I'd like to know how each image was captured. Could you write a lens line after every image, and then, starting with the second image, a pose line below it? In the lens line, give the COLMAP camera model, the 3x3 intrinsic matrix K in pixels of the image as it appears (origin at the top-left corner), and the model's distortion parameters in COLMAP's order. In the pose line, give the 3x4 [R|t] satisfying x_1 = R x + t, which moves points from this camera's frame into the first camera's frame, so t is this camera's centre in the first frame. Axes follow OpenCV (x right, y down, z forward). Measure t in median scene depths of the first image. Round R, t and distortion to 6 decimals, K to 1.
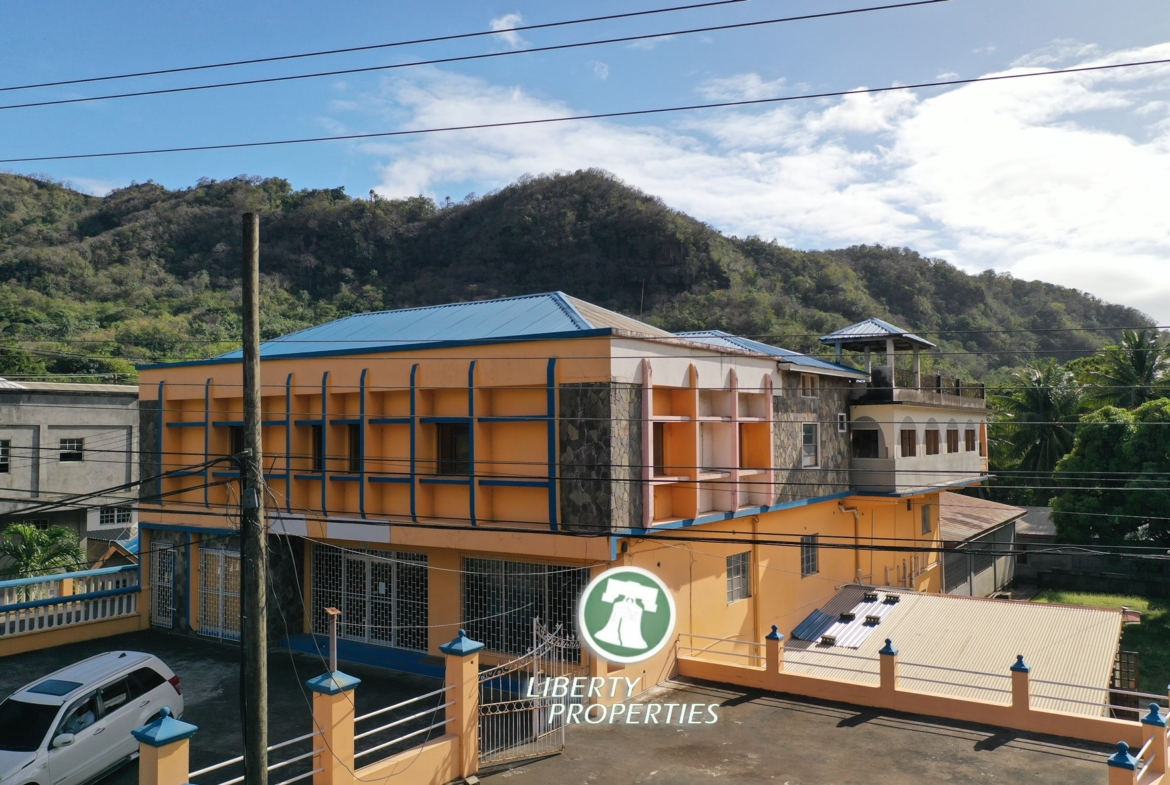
lens RADIAL K [[931.6, 0, 585.7], [0, 931.6, 389.1], [0, 0, 1]] dist [-0.000046, -0.002773]
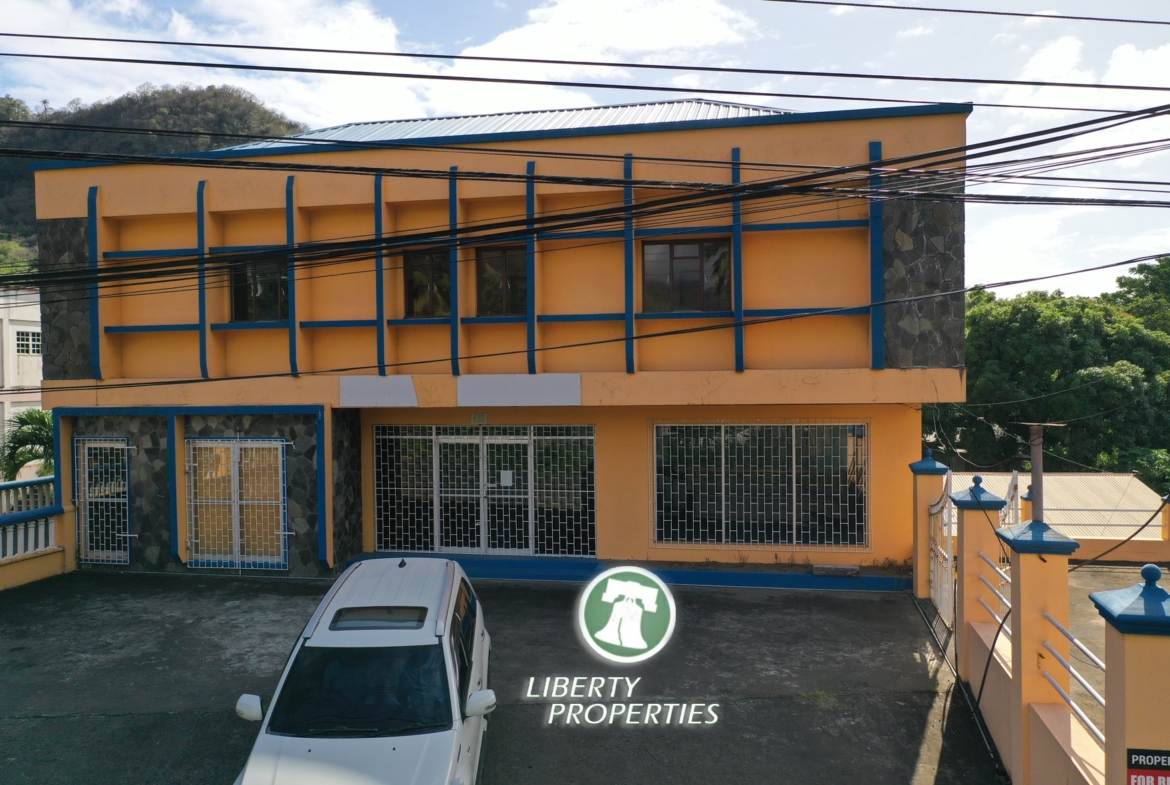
lens RADIAL K [[931.6, 0, 585.9], [0, 931.6, 396.1], [0, 0, 1]] dist [-0.000046, -0.002773]
pose [[0.924649, -0.012310, 0.380621, -0.023720], [-0.012050, 0.998031, 0.061550, 0.005620], [-0.380629, -0.061498, 0.922681, 0.016630]]
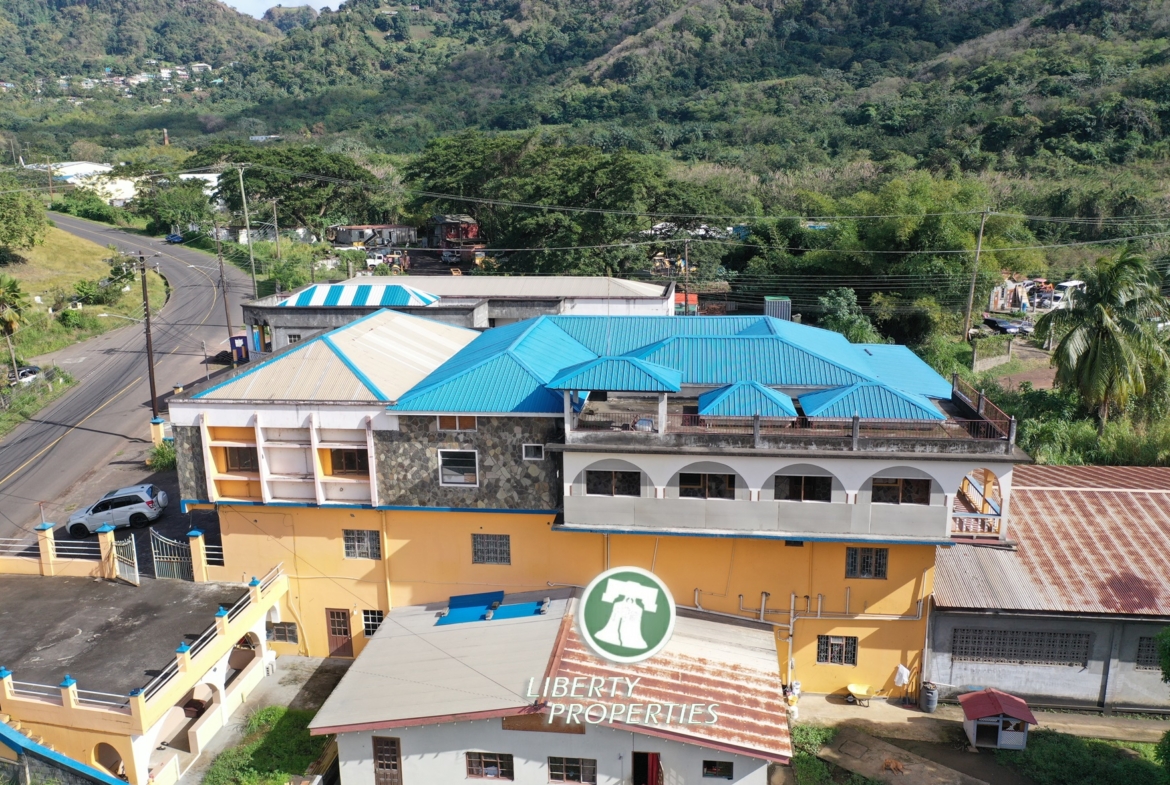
lens RADIAL K [[931.6, 0, 578.6], [0, 931.6, 391.5], [0, 0, 1]] dist [-0.000046, -0.002773]
pose [[0.458606, 0.205284, -0.864603, 0.086433], [0.051143, 0.965242, 0.256307, -0.022020], [0.887167, -0.161763, 0.432167, 0.039098]]
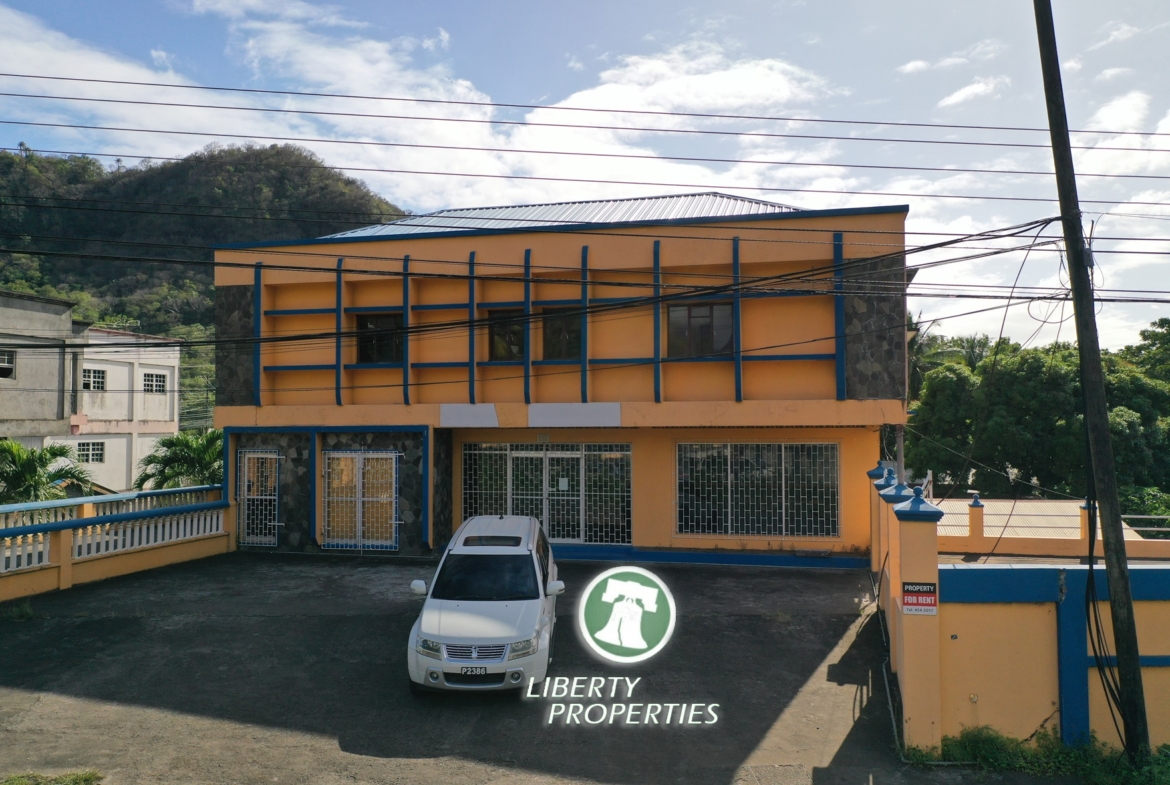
lens RADIAL K [[931.6, 0, 587.0], [0, 931.6, 397.8], [0, 0, 1]] dist [-0.000046, -0.002773]
pose [[0.941734, 0.014003, 0.336068, -0.027982], [-0.018622, 0.999771, 0.010524, 0.006245], [-0.335843, -0.016169, 0.941779, 0.005315]]
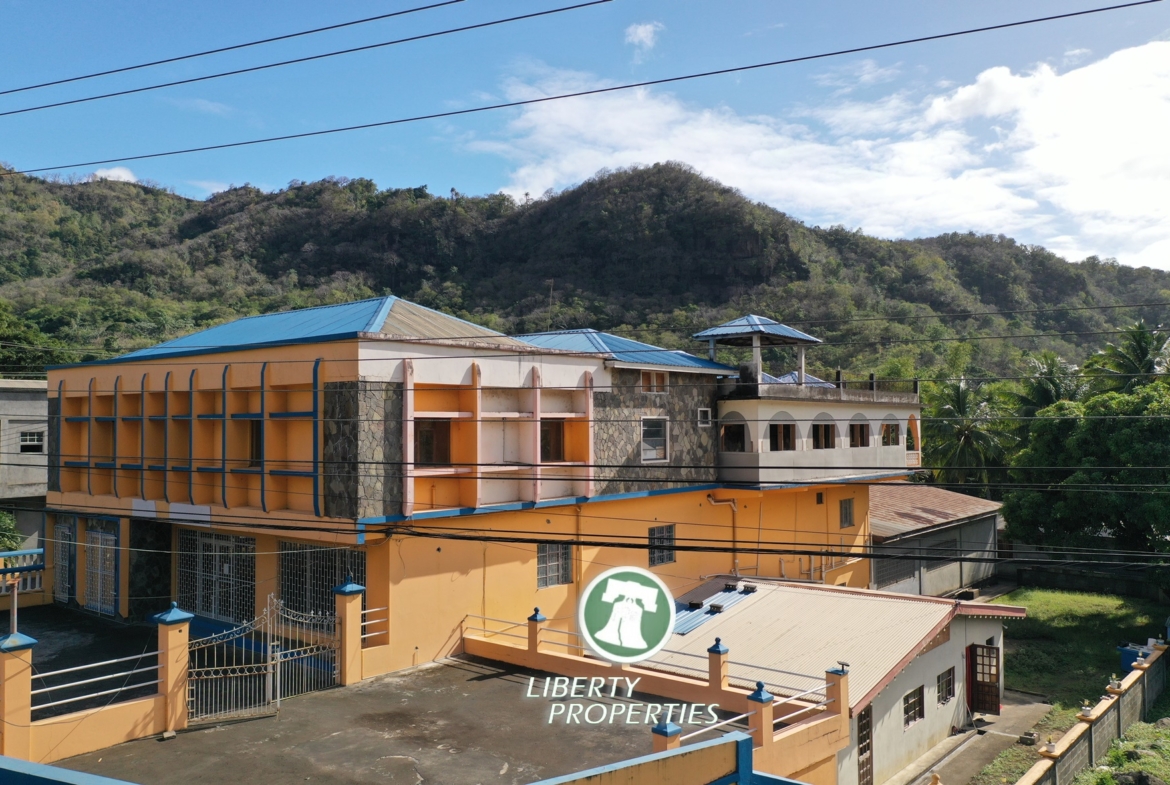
lens RADIAL K [[931.6, 0, 585.6], [0, 931.6, 394.0], [0, 0, 1]] dist [-0.000046, -0.002773]
pose [[0.995253, -0.002612, -0.097288, 0.016748], [0.003785, 0.999922, 0.011878, -0.000175], [0.097250, -0.012190, 0.995185, -0.002491]]
